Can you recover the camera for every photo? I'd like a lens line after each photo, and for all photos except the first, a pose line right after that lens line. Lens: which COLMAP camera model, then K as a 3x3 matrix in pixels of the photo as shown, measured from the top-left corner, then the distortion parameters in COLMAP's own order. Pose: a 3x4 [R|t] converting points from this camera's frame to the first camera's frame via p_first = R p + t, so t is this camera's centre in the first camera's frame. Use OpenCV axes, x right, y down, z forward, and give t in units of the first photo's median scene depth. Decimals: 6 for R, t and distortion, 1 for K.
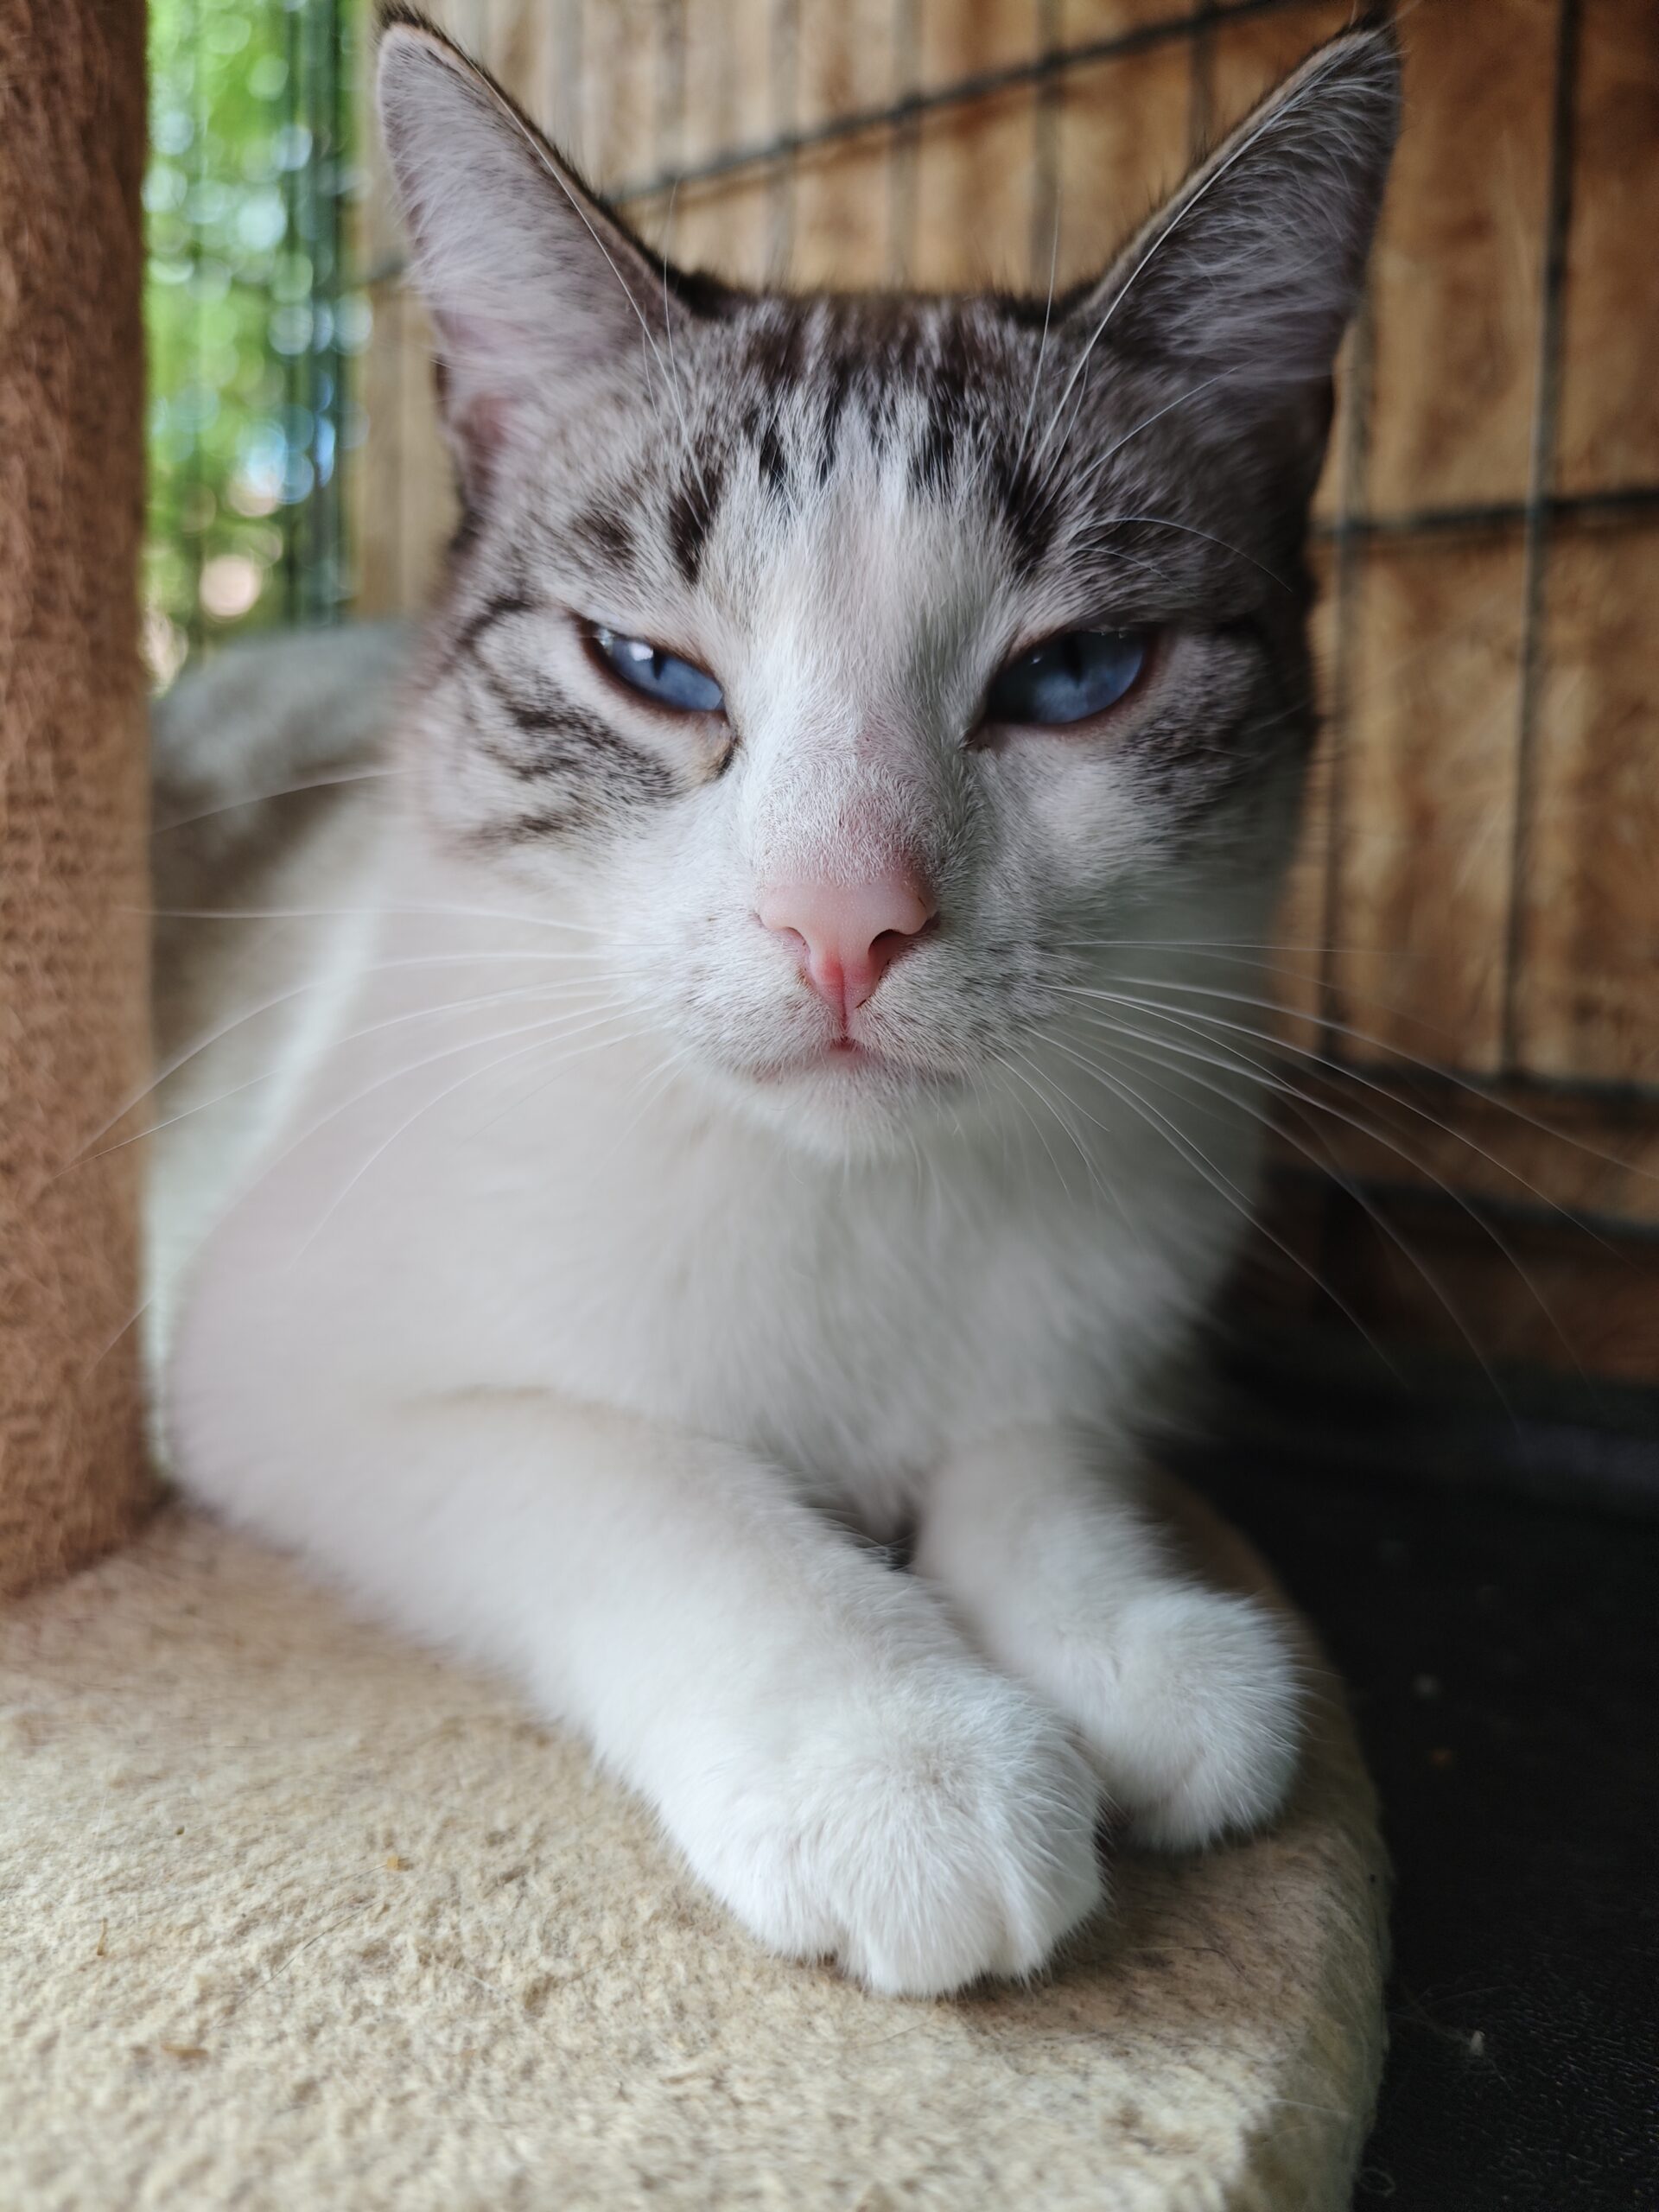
lens RADIAL K [[1565.8, 0, 850.2], [0, 1565.8, 1102.4], [0, 0, 1]] dist [-0.028580, -0.005736]
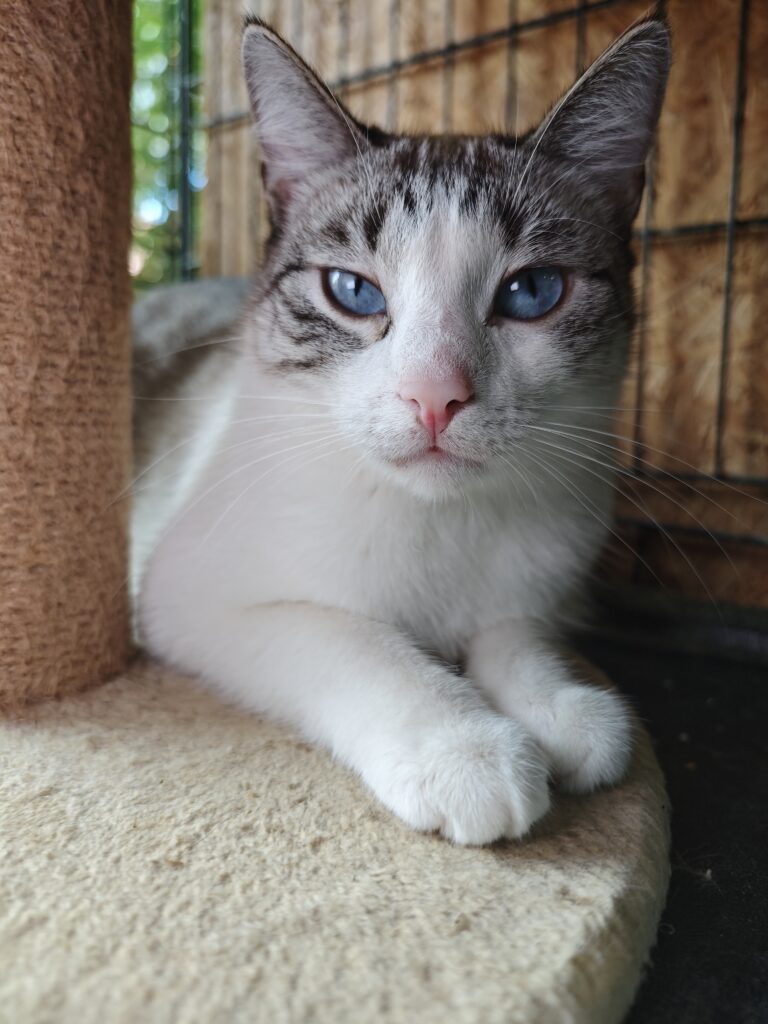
lens RADIAL K [[718.7, 0, 395.3], [0, 718.7, 502.9], [0, 0, 1]] dist [-0.041111, 0.004772]
pose [[0.999749, -0.000401, -0.022396, -0.050772], [0.000496, 0.999991, 0.004239, 0.038345], [0.022394, -0.004249, 0.999740, -0.096529]]
